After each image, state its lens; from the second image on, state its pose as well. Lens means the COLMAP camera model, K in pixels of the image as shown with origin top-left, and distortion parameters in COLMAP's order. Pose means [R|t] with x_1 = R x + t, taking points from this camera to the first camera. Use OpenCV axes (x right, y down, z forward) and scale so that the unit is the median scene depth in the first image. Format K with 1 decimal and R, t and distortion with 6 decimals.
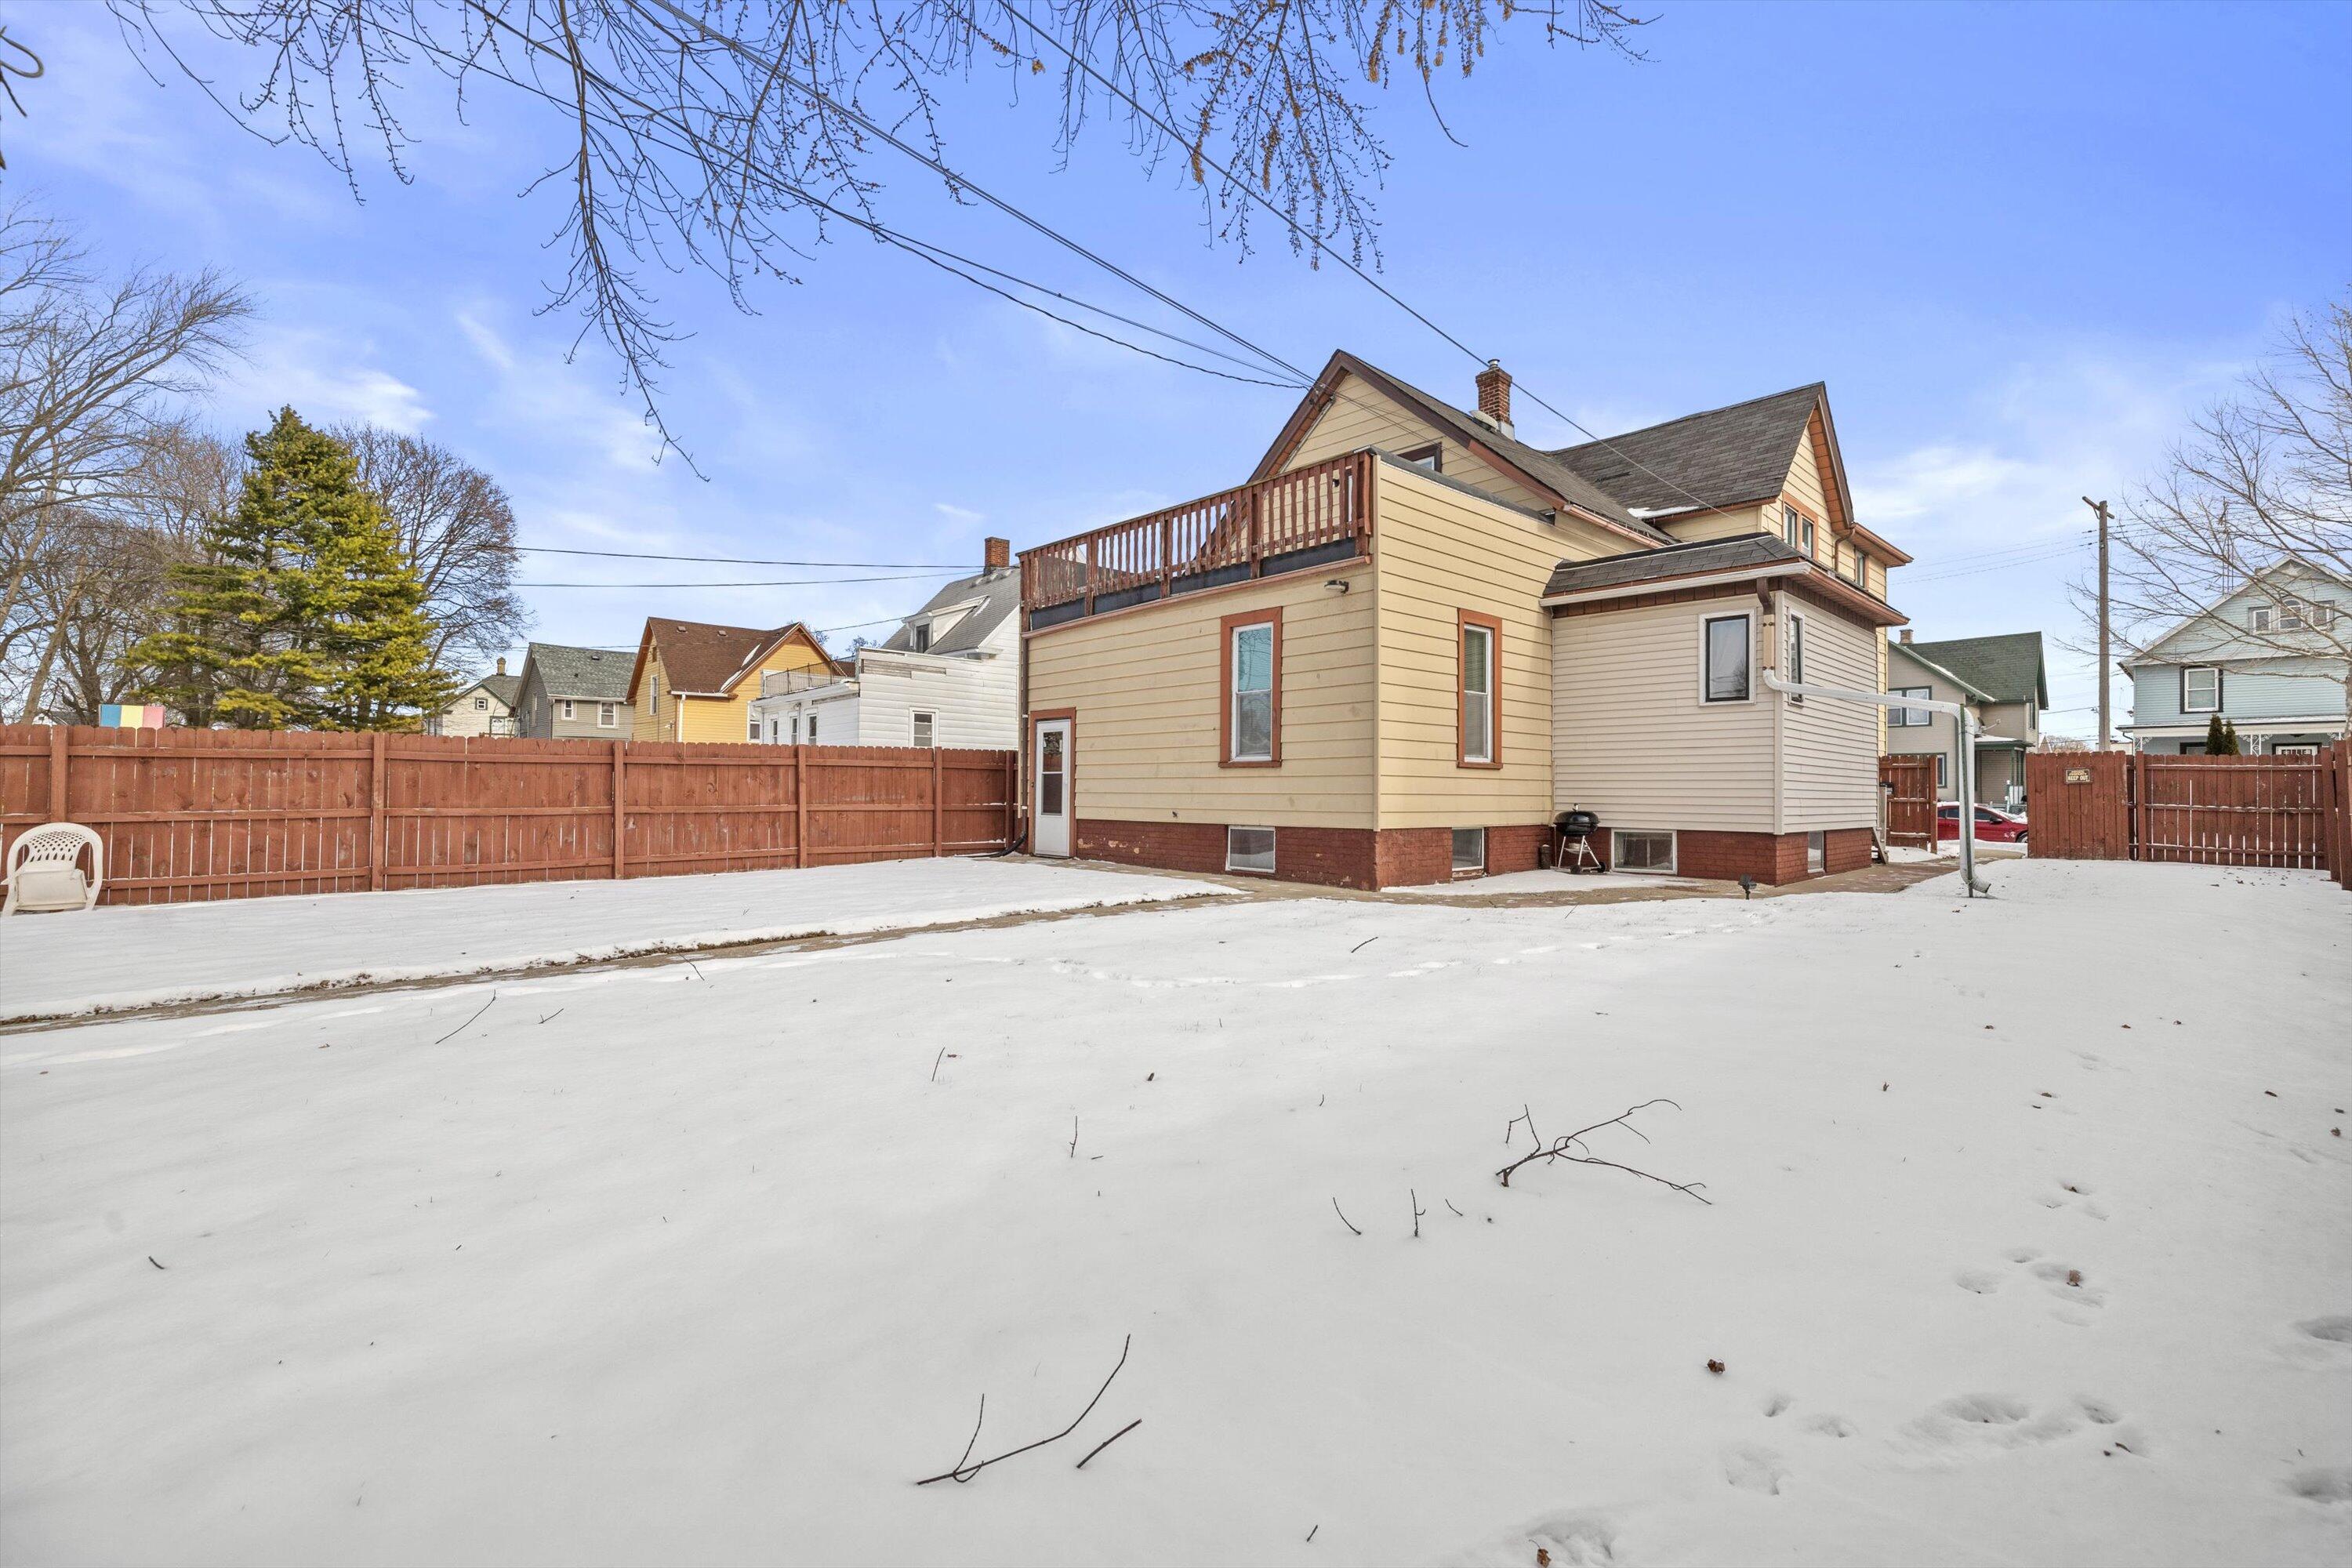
lens RADIAL K [[986.5, 0, 1161.9], [0, 986.5, 786.5], [0, 0, 1]] dist [0.000723, 0.000506]
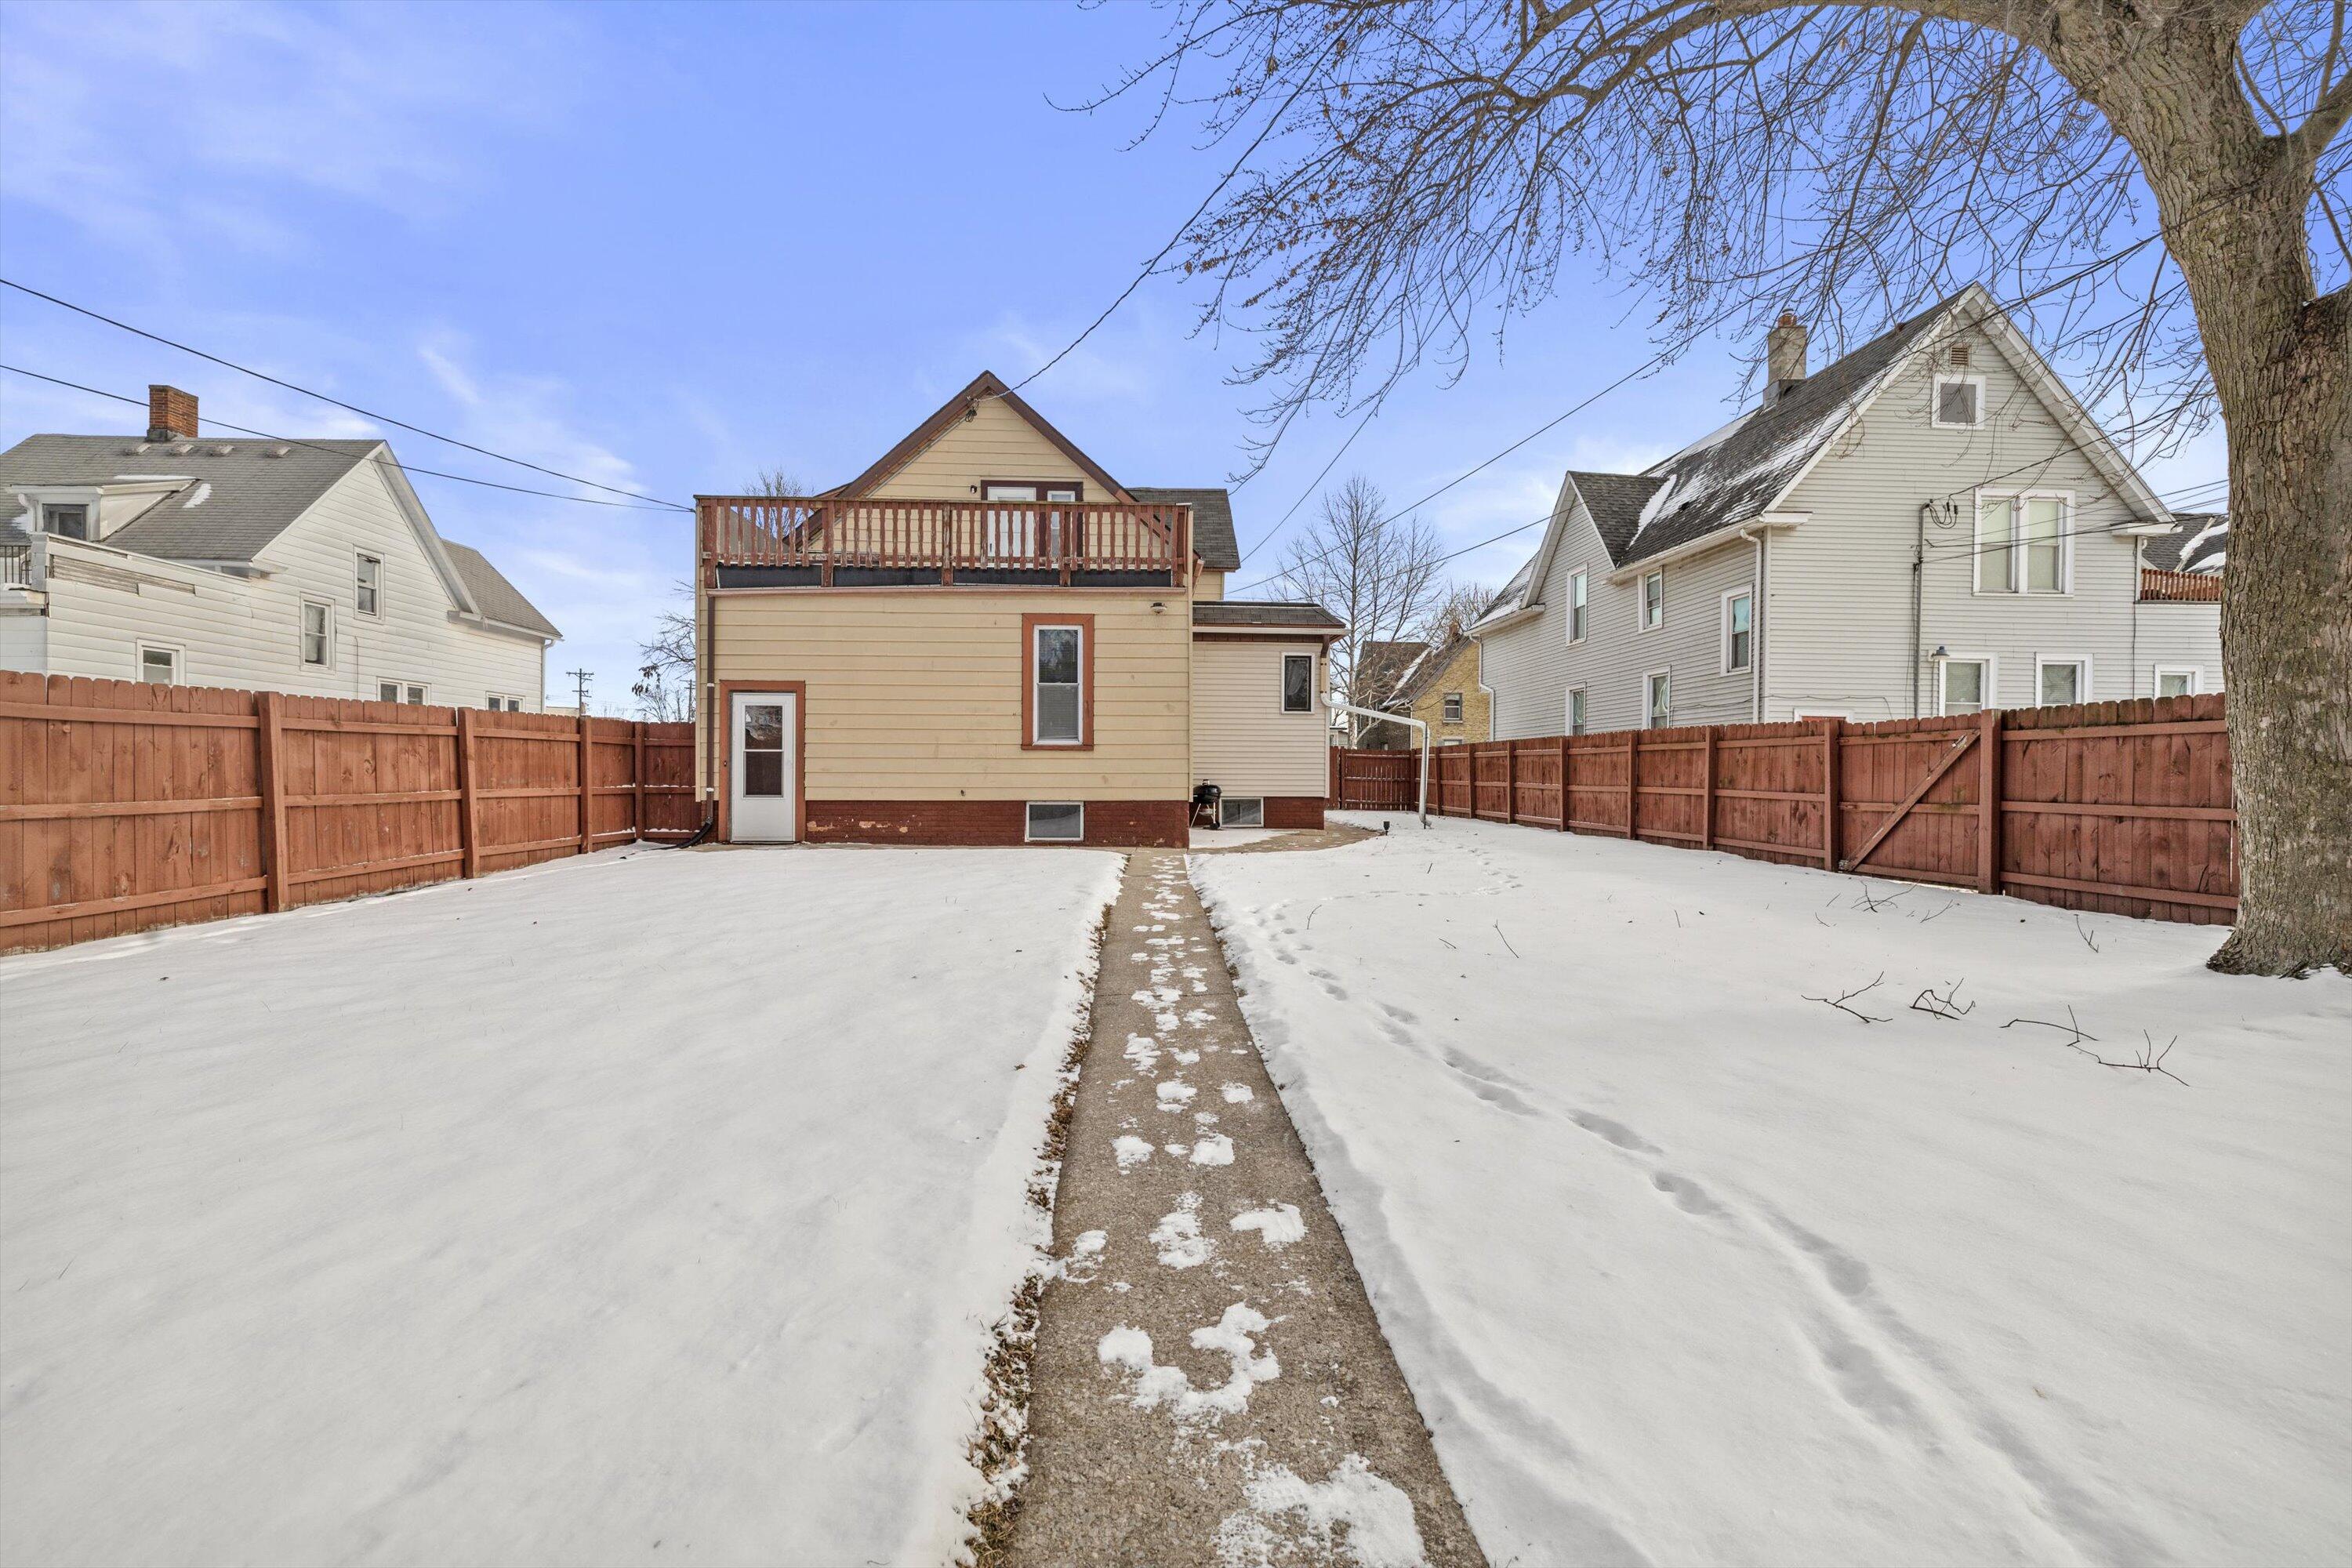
lens RADIAL K [[986.5, 0, 1161.9], [0, 986.5, 786.5], [0, 0, 1]] dist [0.000723, 0.000506]
pose [[0.648400, -0.013927, 0.761172, -0.606007], [-0.003649, 0.999764, 0.021401, -0.001773], [-0.761291, -0.016654, 0.648196, 0.142265]]
